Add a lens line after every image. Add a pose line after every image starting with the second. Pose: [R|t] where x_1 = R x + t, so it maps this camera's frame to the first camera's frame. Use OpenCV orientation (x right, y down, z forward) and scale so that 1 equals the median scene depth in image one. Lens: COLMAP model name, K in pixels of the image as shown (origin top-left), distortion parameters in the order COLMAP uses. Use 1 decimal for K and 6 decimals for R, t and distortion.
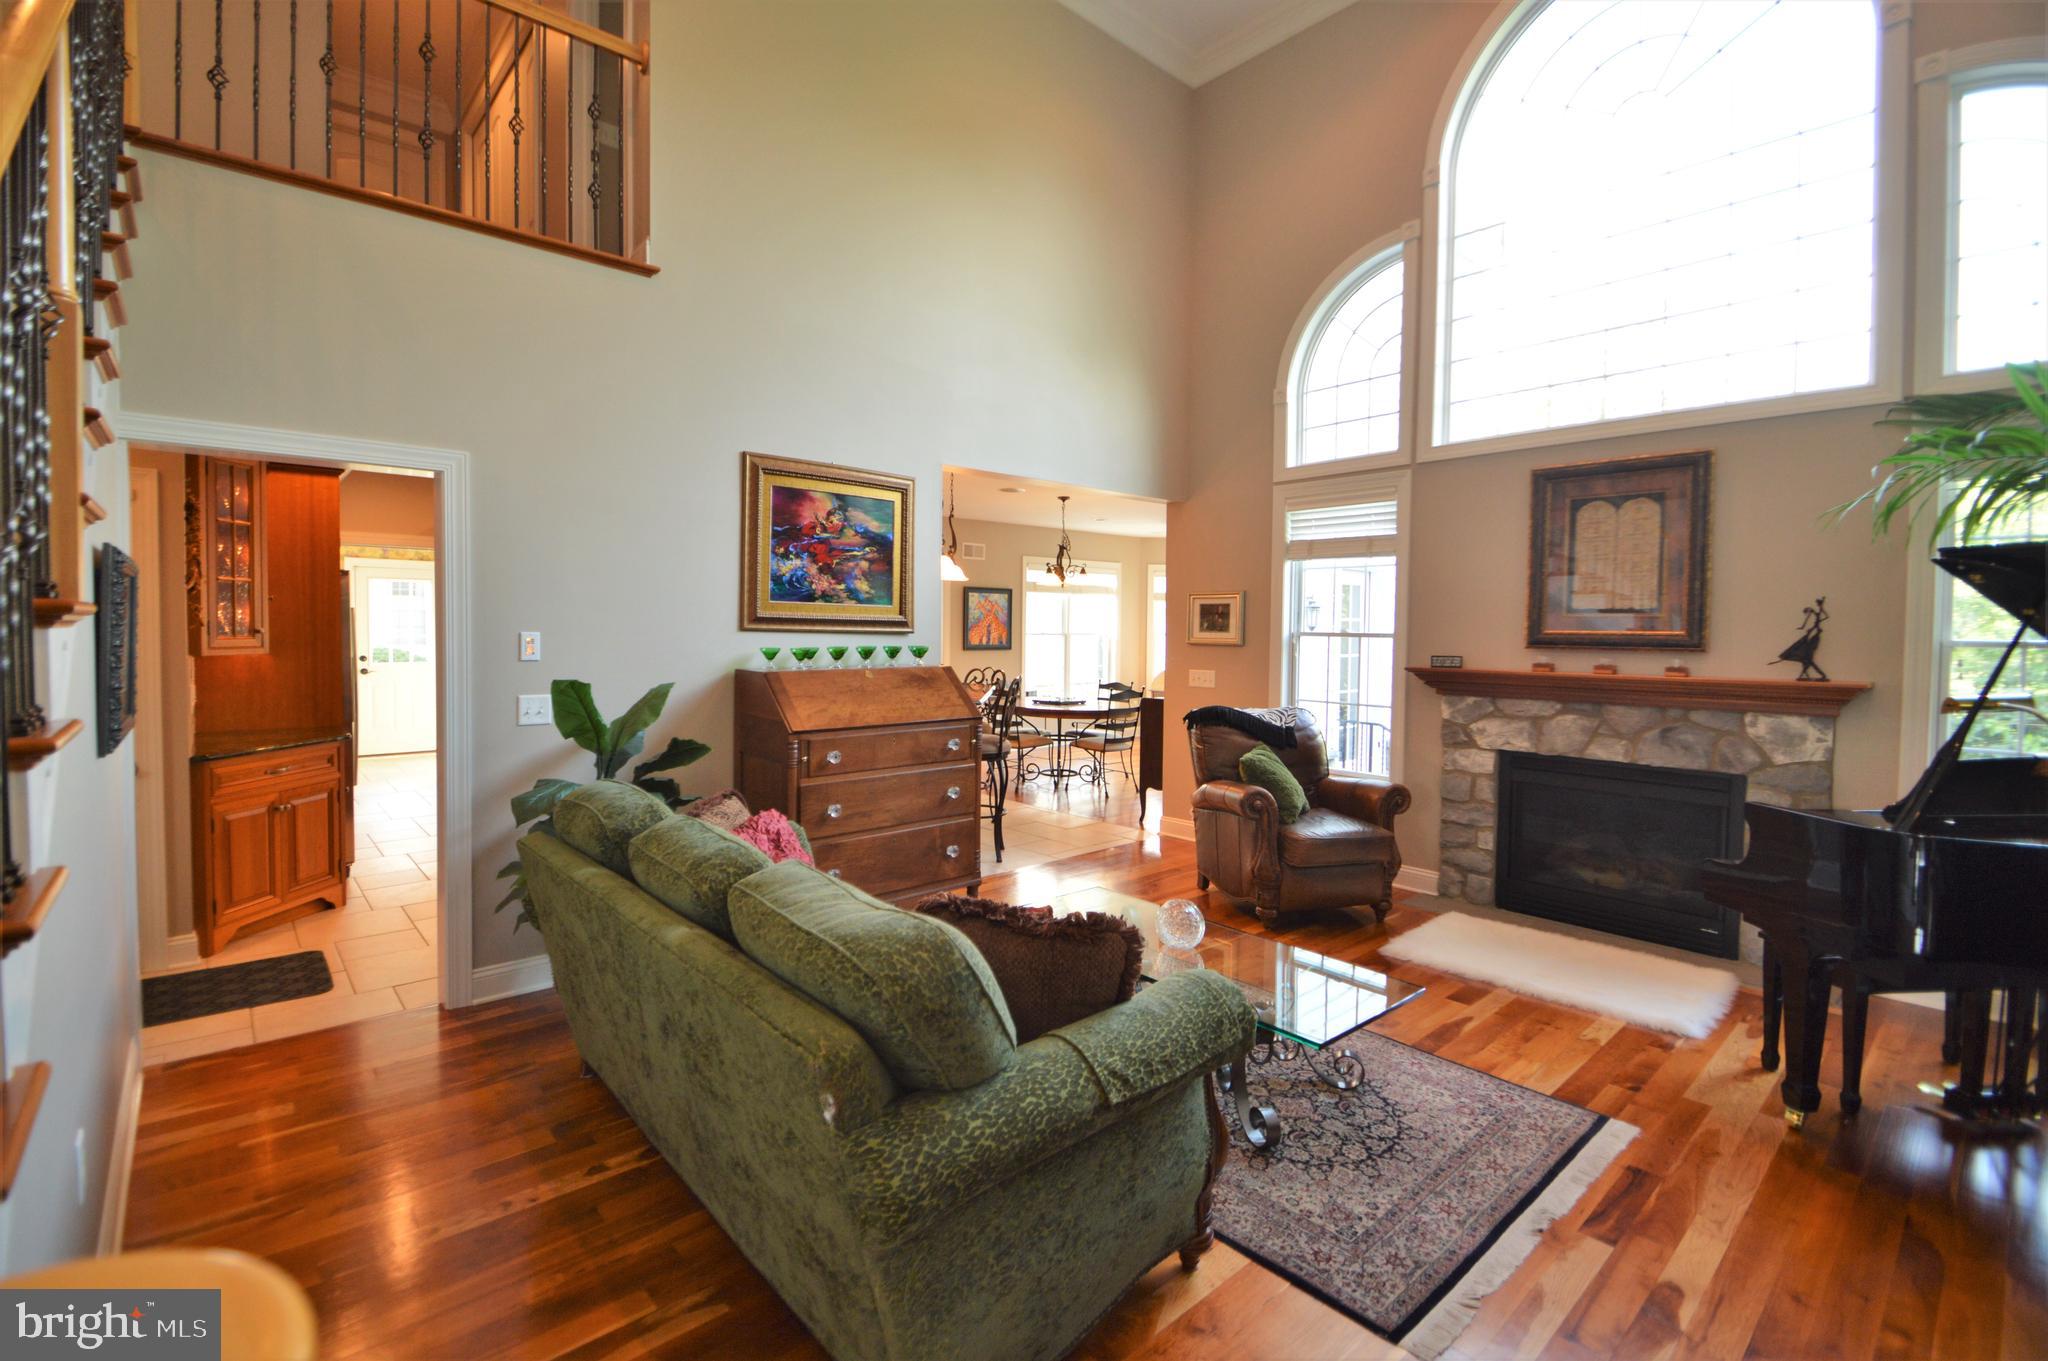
lens RADIAL K [[904.0, 0, 987.7], [0, 904.0, 653.3], [0, 0, 1]] dist [0.014345, -0.015565]
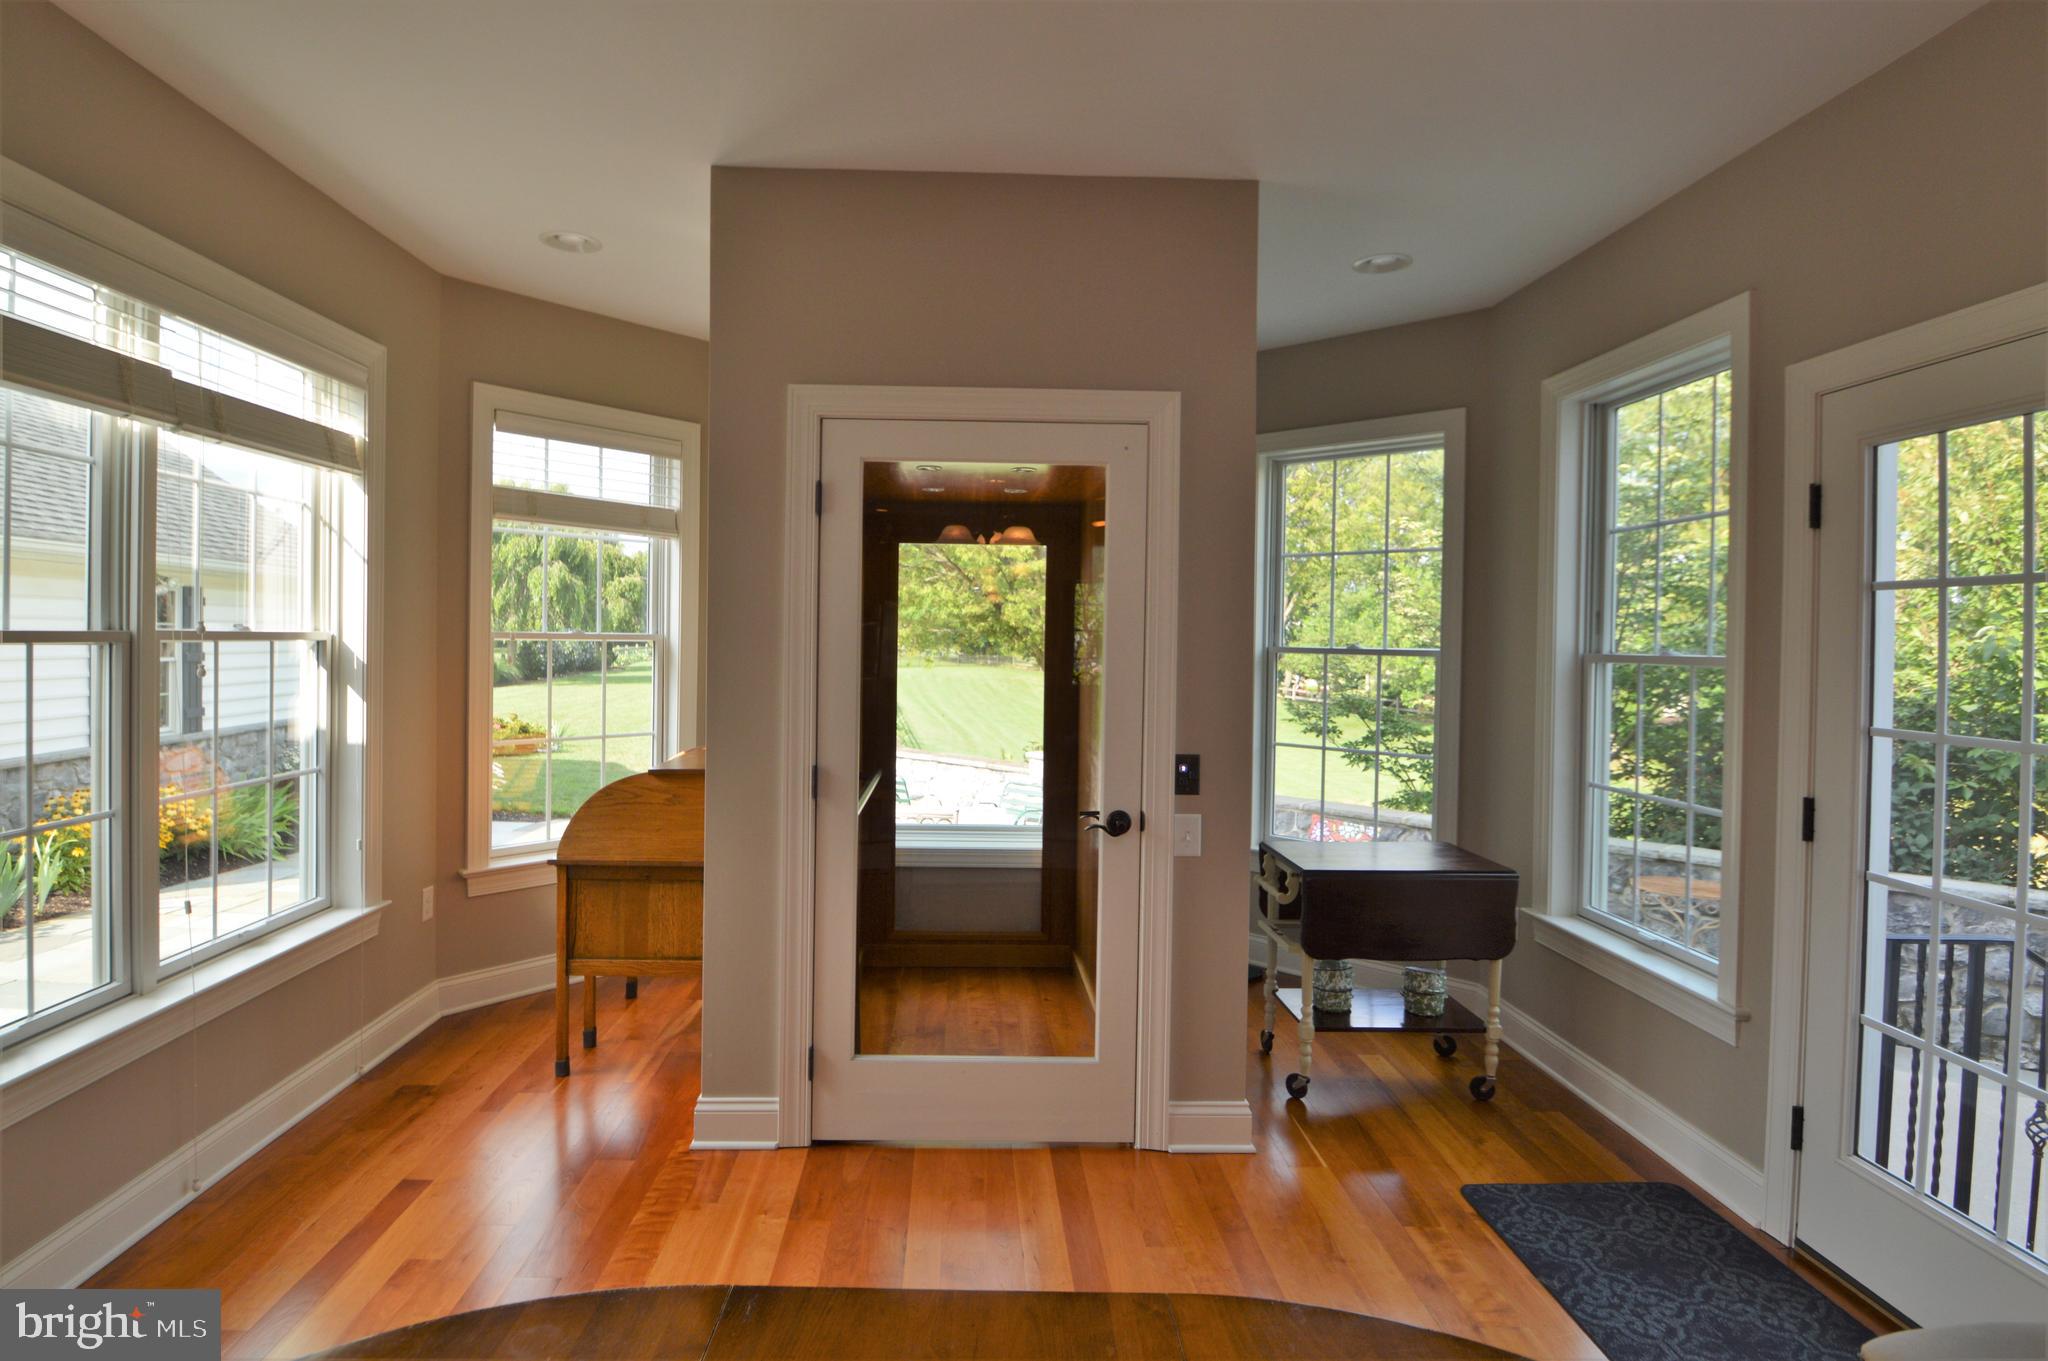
lens RADIAL K [[1056.0, 0, 972.1], [0, 1056.0, 648.0], [0, 0, 1]] dist [-0.007023, -0.006314]
pose [[0.637382, -0.007527, 0.770511, 0.075810], [0.009843, 0.999950, 0.001626, -0.045075], [-0.770485, 0.006548, 0.637424, 1.923233]]
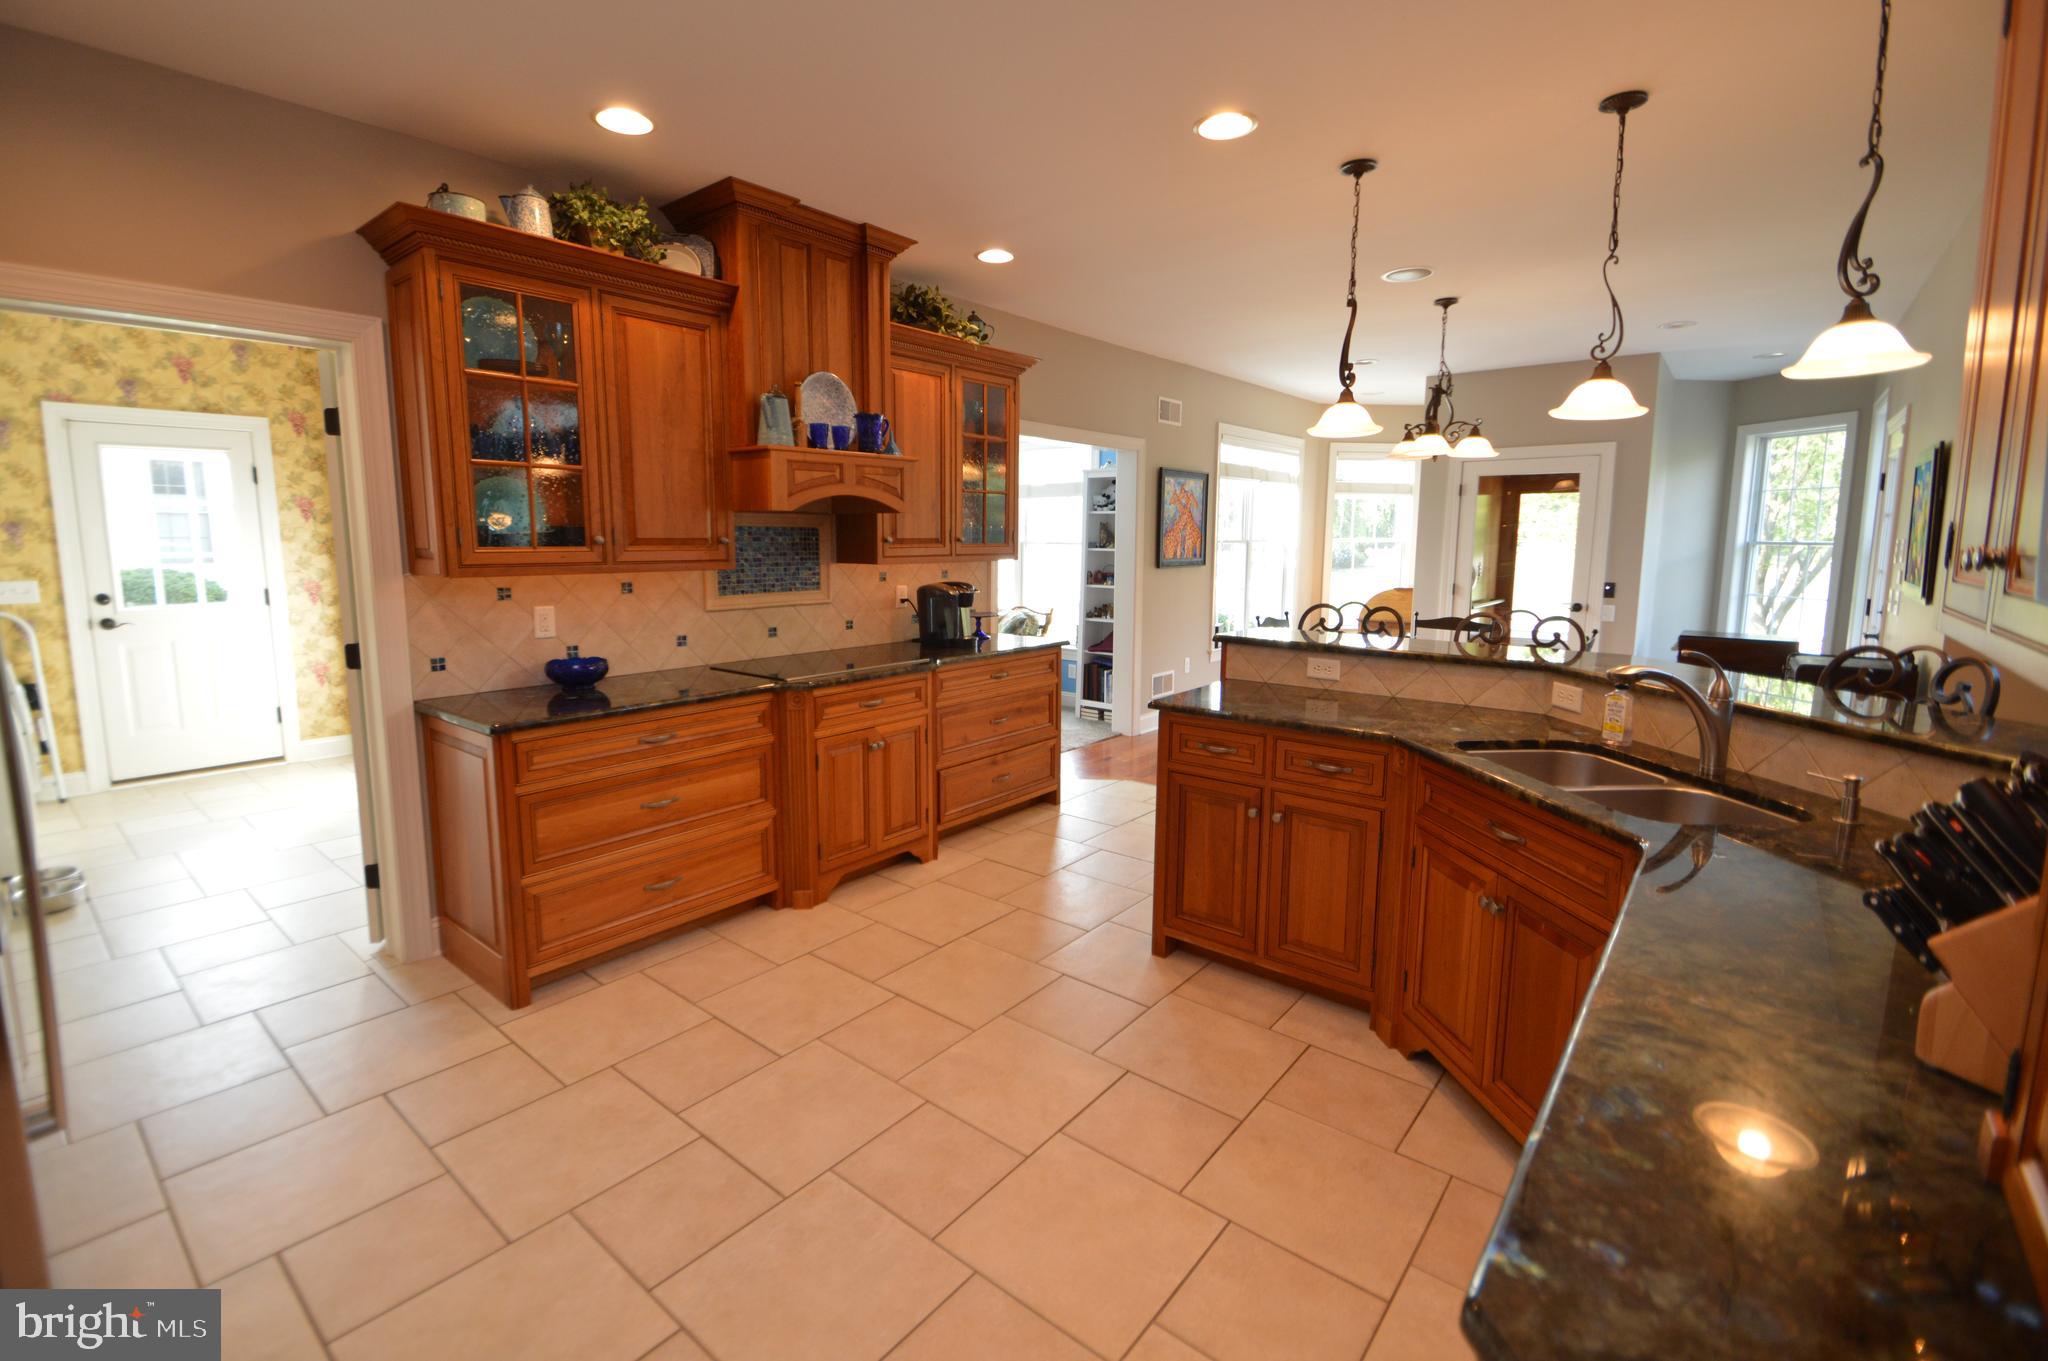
lens RADIAL K [[904.0, 0, 980.1], [0, 904.0, 658.2], [0, 0, 1]] dist [0.014345, -0.015565]
pose [[0.988785, -0.027973, 0.146702, -0.583938], [0.012065, 0.994053, 0.108223, -0.025373], [-0.148857, -0.105239, 0.983243, 0.902000]]
